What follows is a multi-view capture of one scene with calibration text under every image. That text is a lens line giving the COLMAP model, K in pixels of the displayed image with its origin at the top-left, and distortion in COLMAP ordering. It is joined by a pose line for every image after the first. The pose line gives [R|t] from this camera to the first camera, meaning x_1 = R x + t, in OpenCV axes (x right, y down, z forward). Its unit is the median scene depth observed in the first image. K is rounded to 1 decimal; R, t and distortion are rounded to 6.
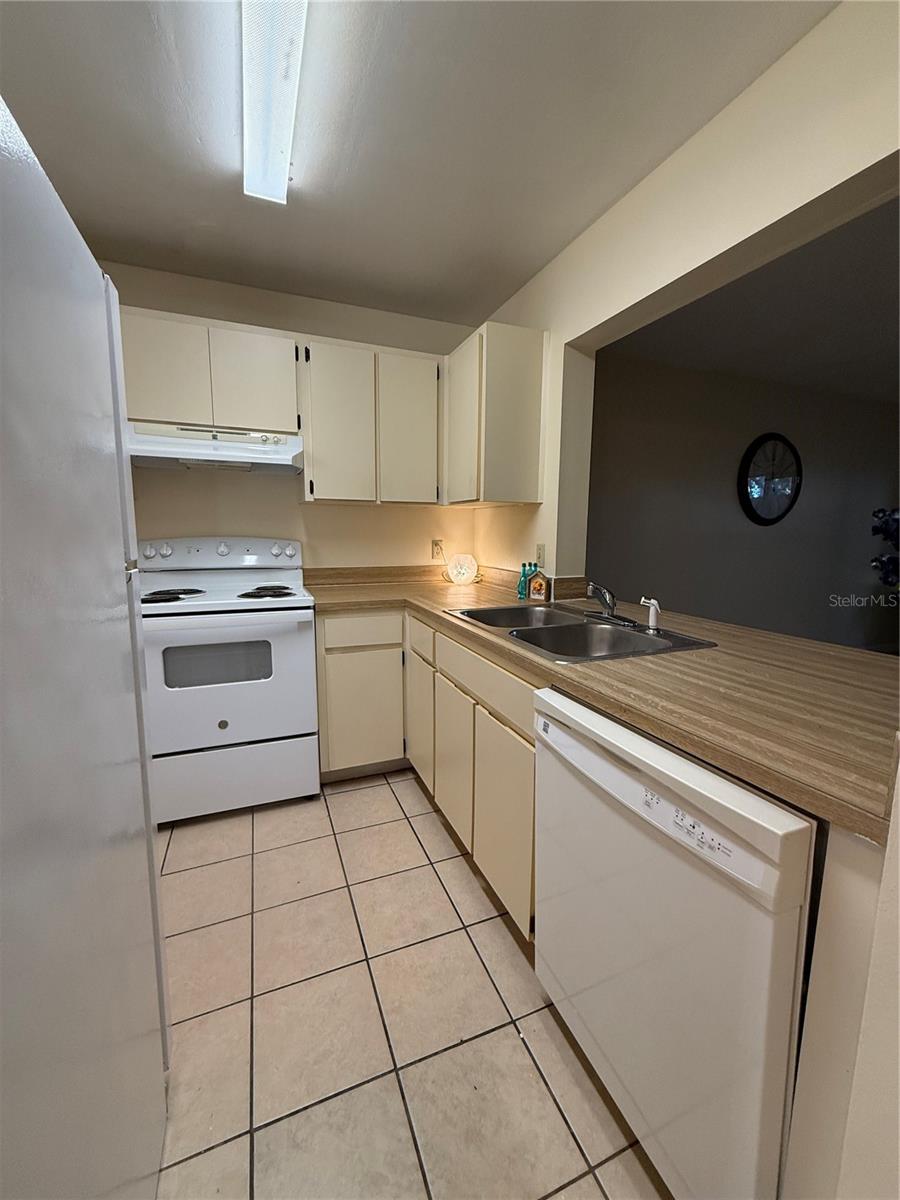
lens RADIAL K [[478.5, 0, 450.0], [0, 478.5, 598.0], [0, 0, 1]] dist [-0.001669, -0.000095]
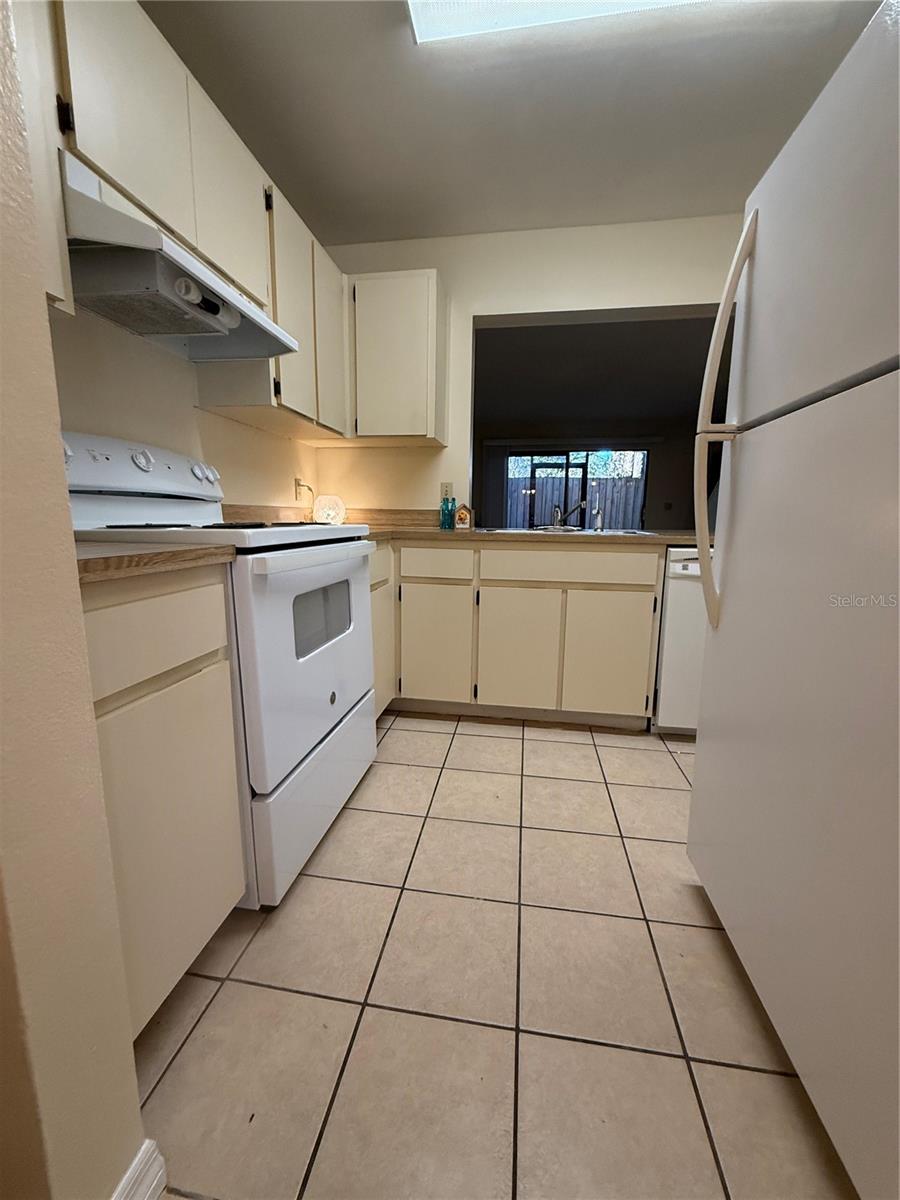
lens RADIAL K [[478.5, 0, 451.3], [0, 478.5, 597.8], [0, 0, 1]] dist [-0.001669, -0.000095]
pose [[0.515917, -0.143284, 0.844571, -0.890679], [0.114956, 0.988575, 0.097492, 0.056989], [-0.848890, 0.046790, 0.526494, 0.413499]]
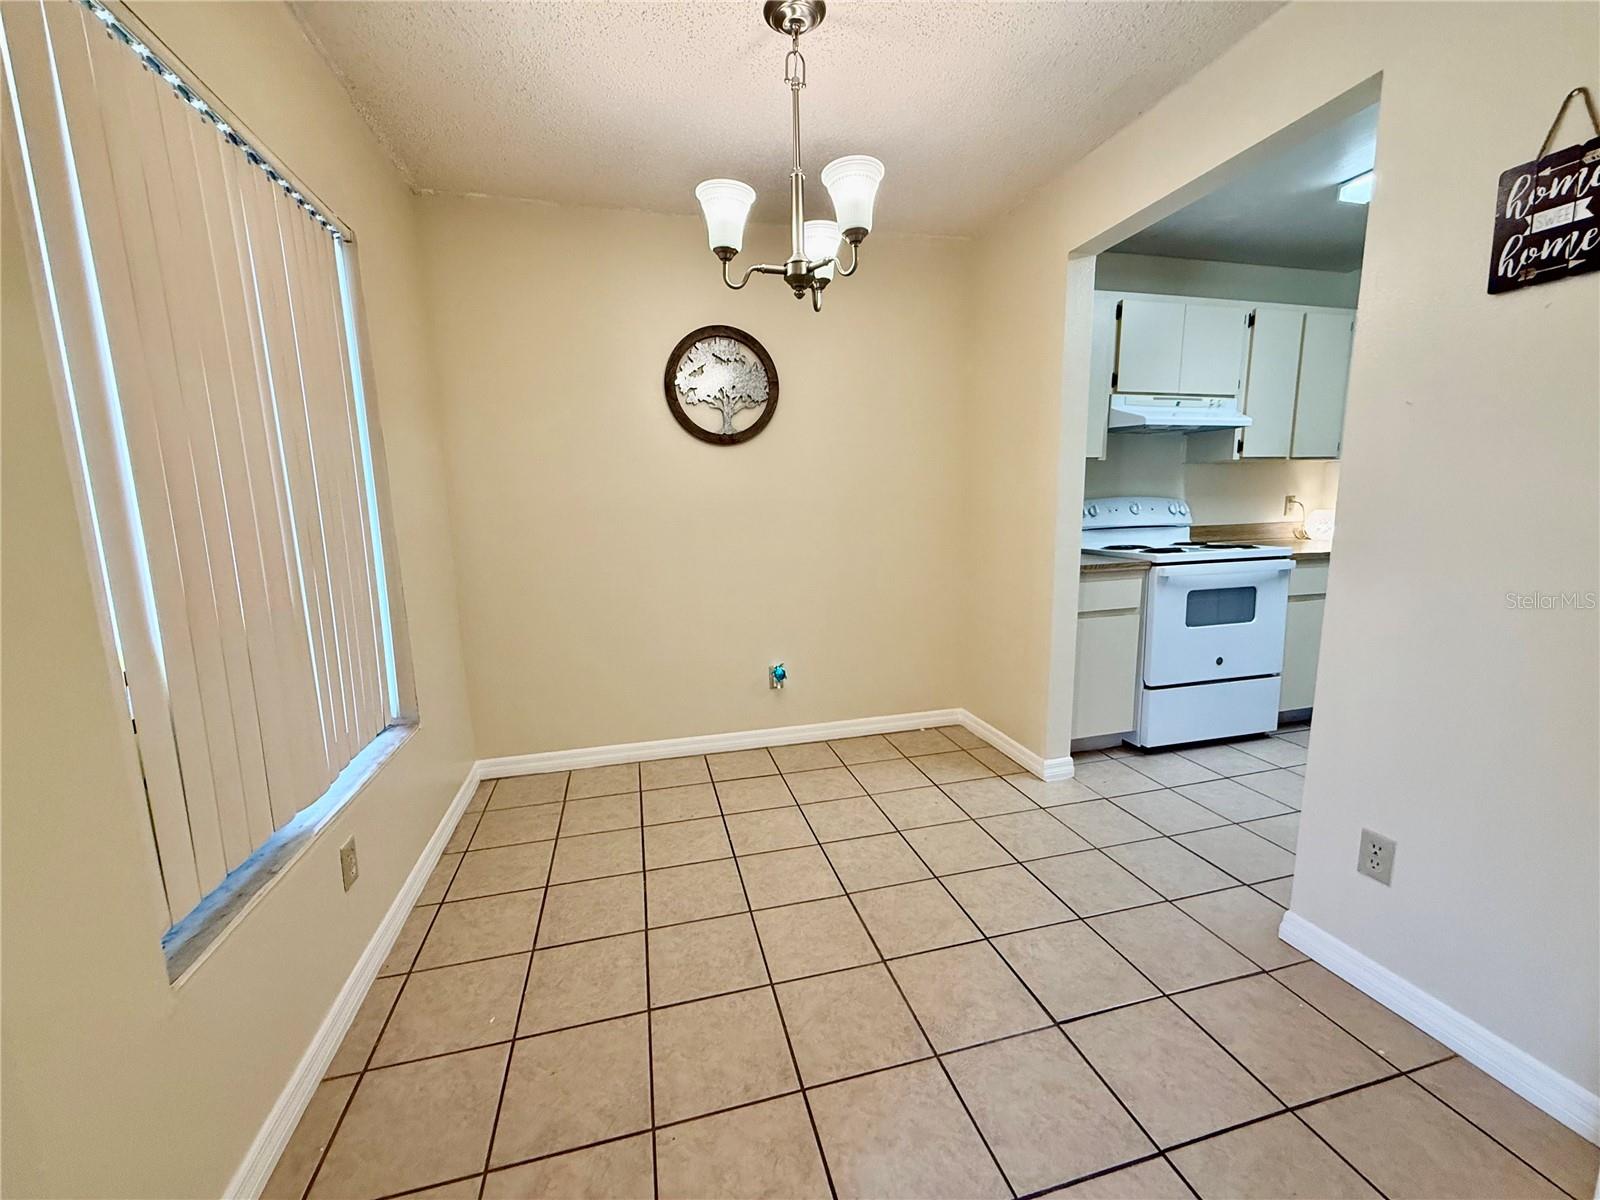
lens RADIAL K [[638.0, 0, 791.1], [0, 638.0, 604.1], [0, 0, 1]] dist [-0.001669, -0.000095]
pose [[0.990741, -0.007689, -0.135549, -1.158128], [0.010738, 0.999705, 0.021782, 0.079036], [0.135341, -0.023036, 0.990531, -0.566822]]
